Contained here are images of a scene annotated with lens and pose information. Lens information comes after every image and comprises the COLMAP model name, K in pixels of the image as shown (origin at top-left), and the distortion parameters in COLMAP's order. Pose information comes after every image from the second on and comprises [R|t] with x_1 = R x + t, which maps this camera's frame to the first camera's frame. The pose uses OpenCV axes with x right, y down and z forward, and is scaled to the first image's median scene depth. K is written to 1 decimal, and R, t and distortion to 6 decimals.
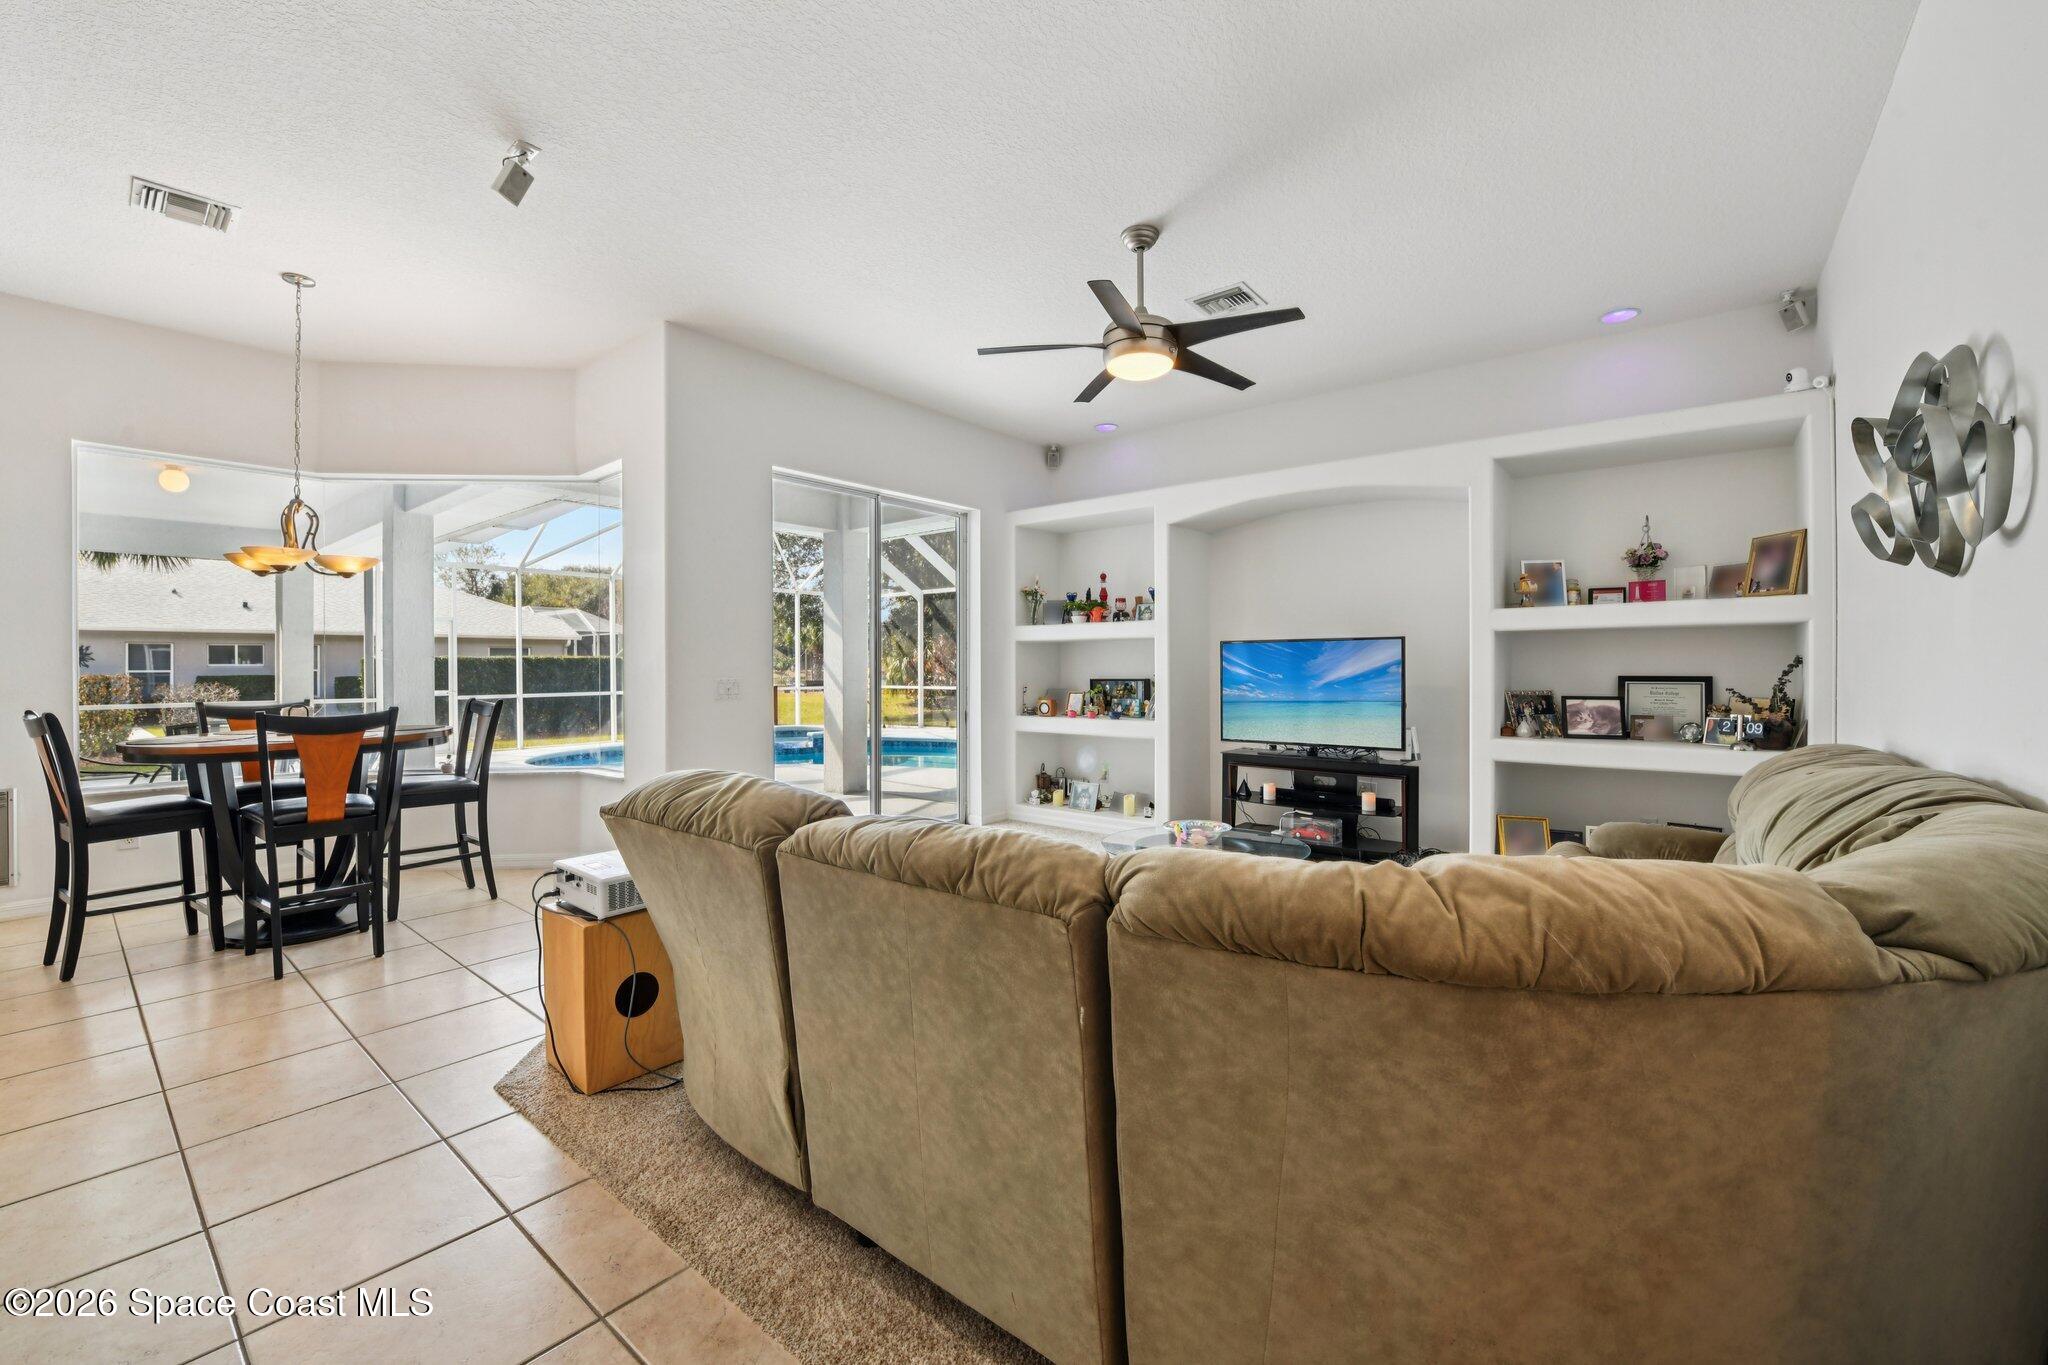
lens RADIAL K [[817.1, 0, 1022.3], [0, 817.1, 668.8], [0, 0, 1]] dist [-0.020097, -0.000373]
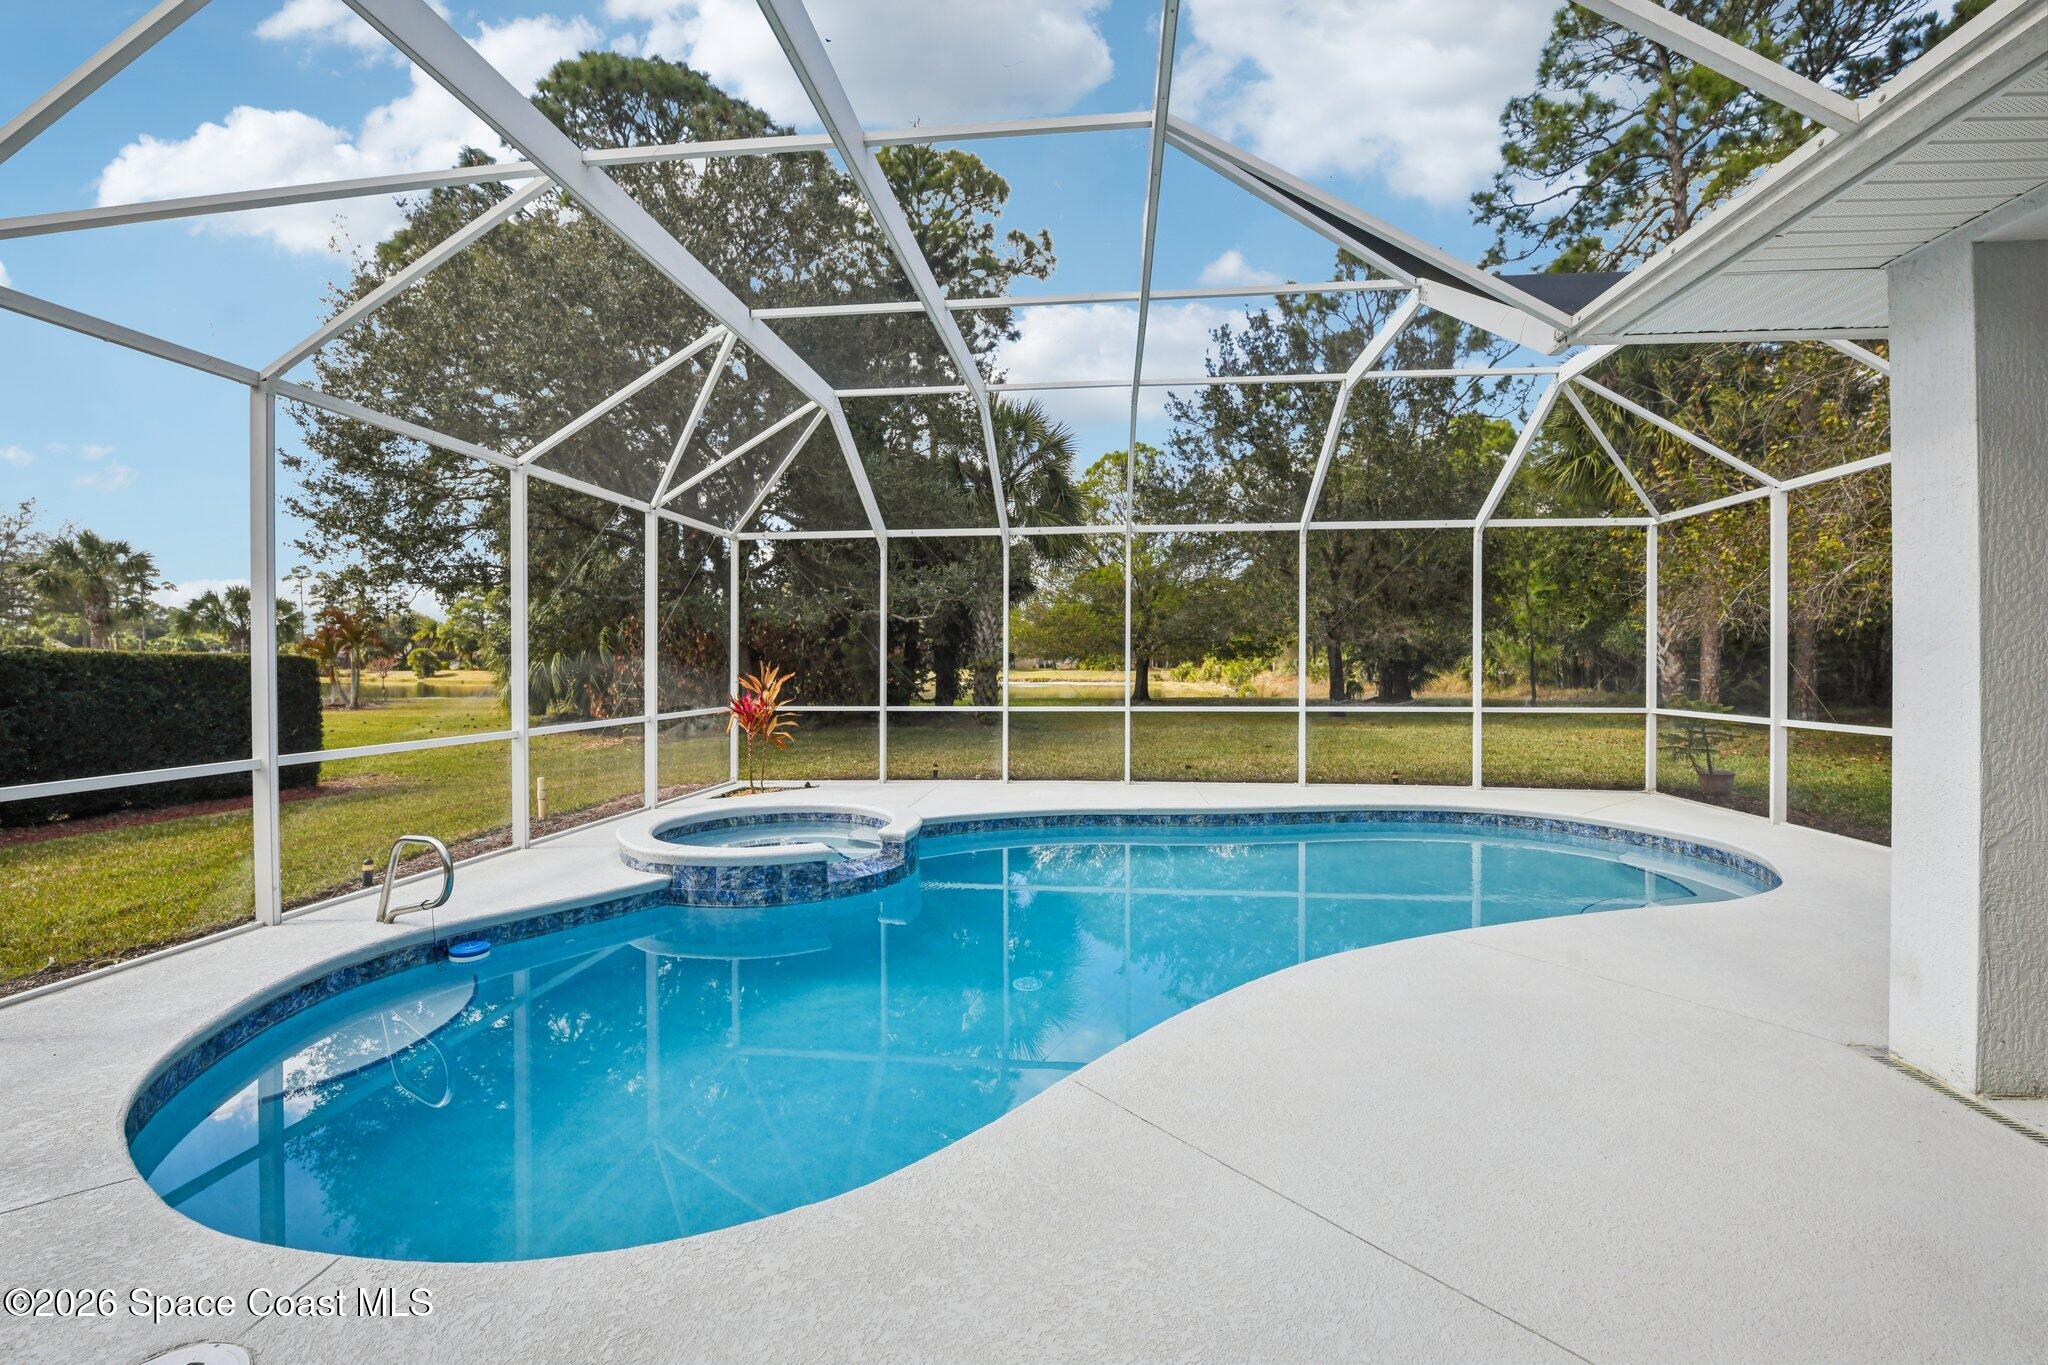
lens RADIAL K [[848.5, 0, 1016.6], [0, 848.5, 665.7], [0, 0, 1]] dist [-0.018779, -0.000261]
pose [[0.835672, -0.000196, 0.549229, -1.157031], [0.001920, 0.999995, -0.002565, -0.013734], [-0.549225, 0.003198, 0.835668, 1.538597]]
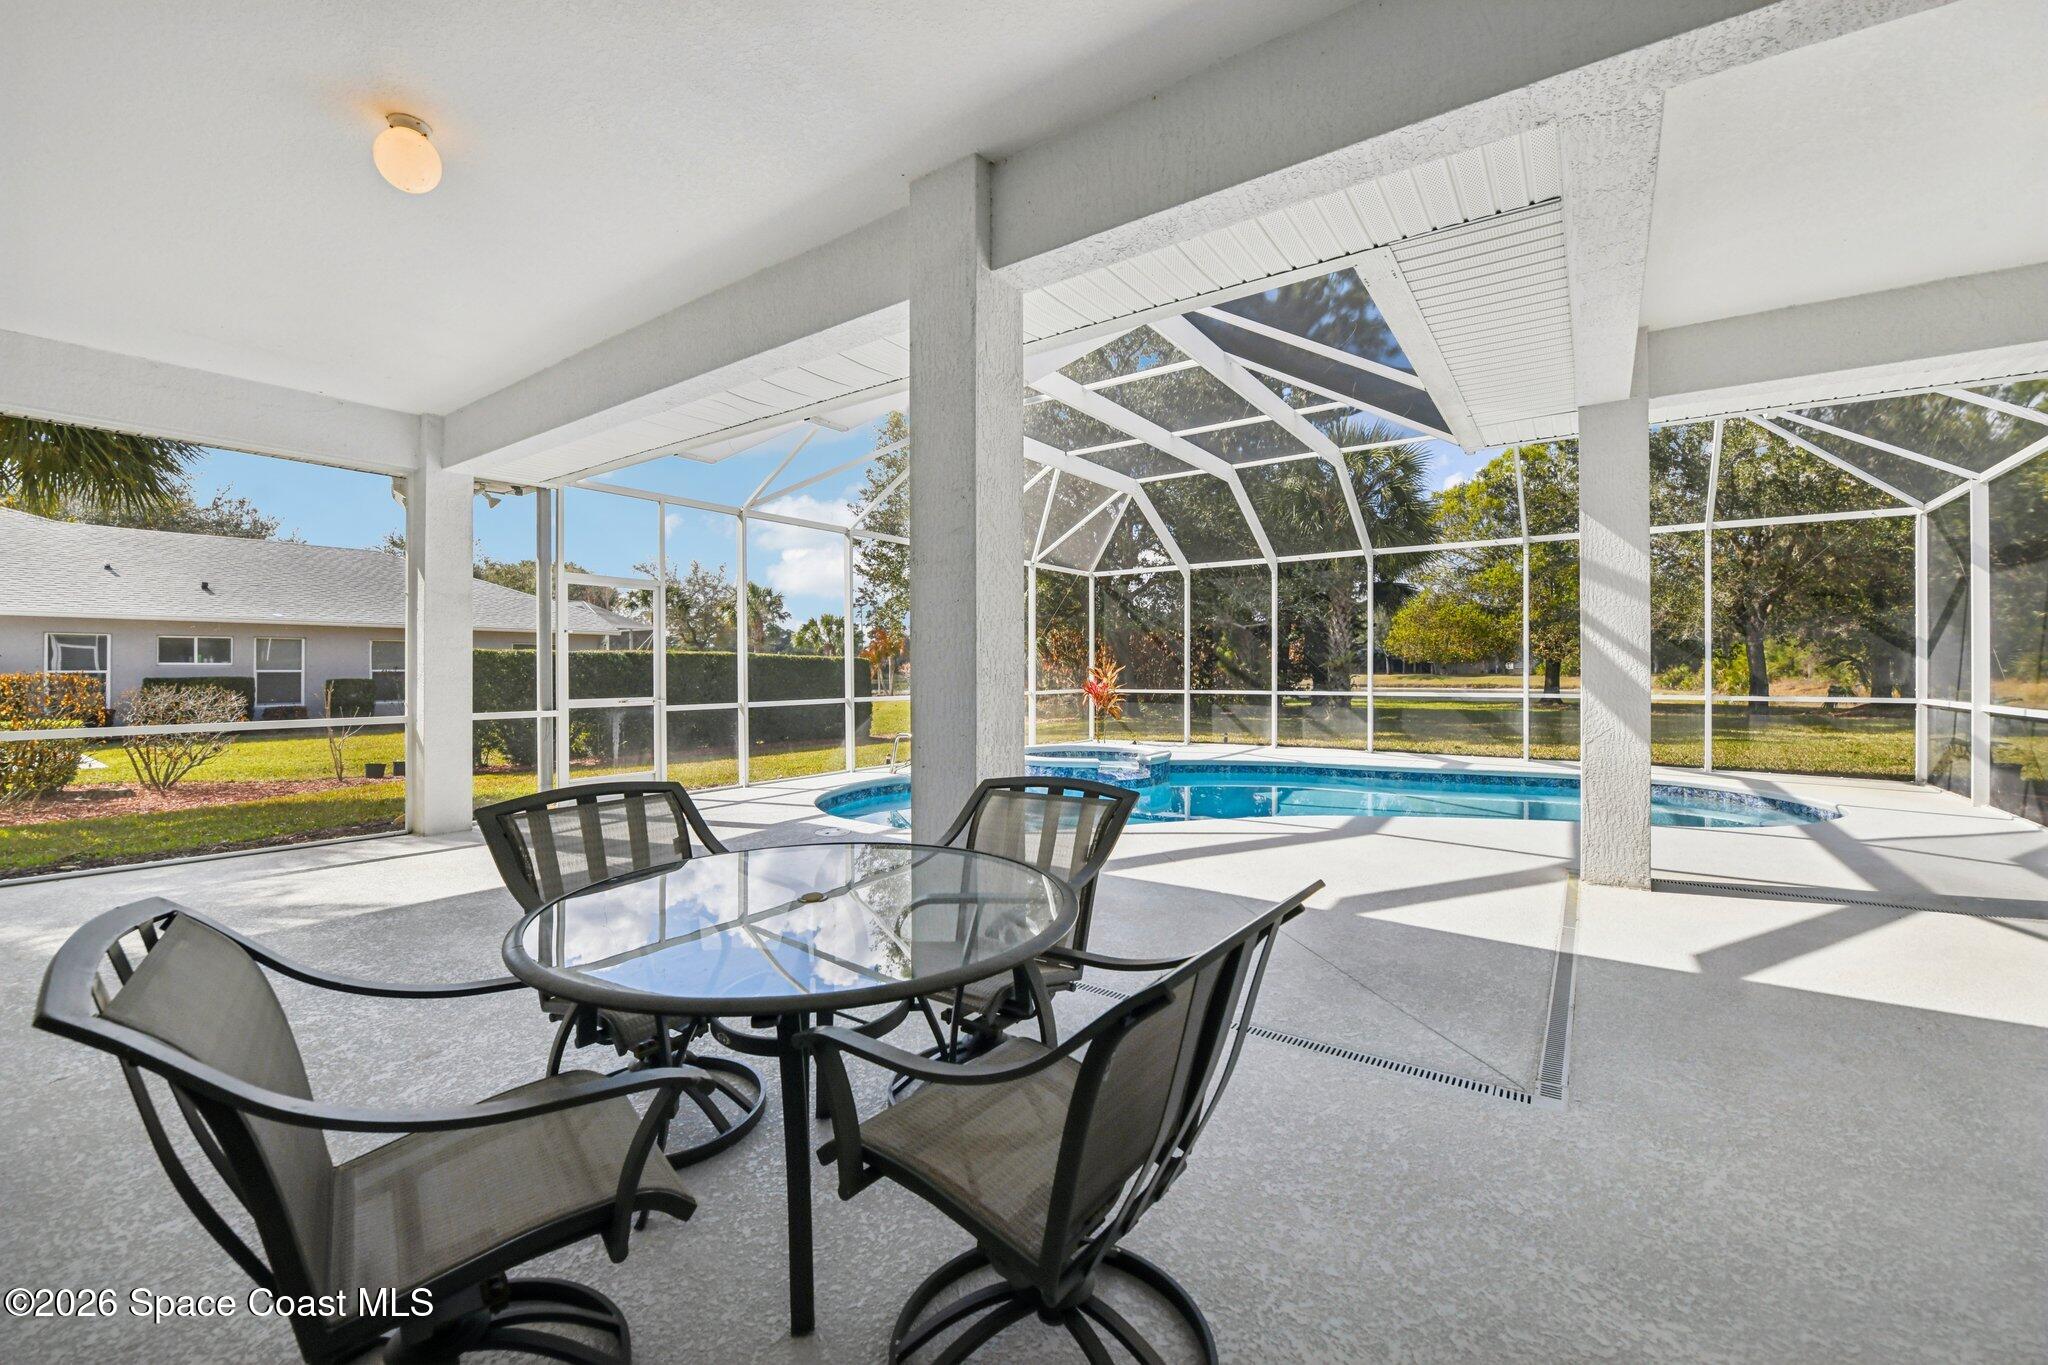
lens RADIAL K [[817.1, 0, 1022.3], [0, 817.1, 668.8], [0, 0, 1]] dist [-0.020097, -0.000373]
pose [[0.997617, 0.001153, 0.068989, -1.066074], [-0.000682, 0.999976, -0.006854, 0.020981], [-0.068995, 0.006790, 0.997594, 0.797114]]
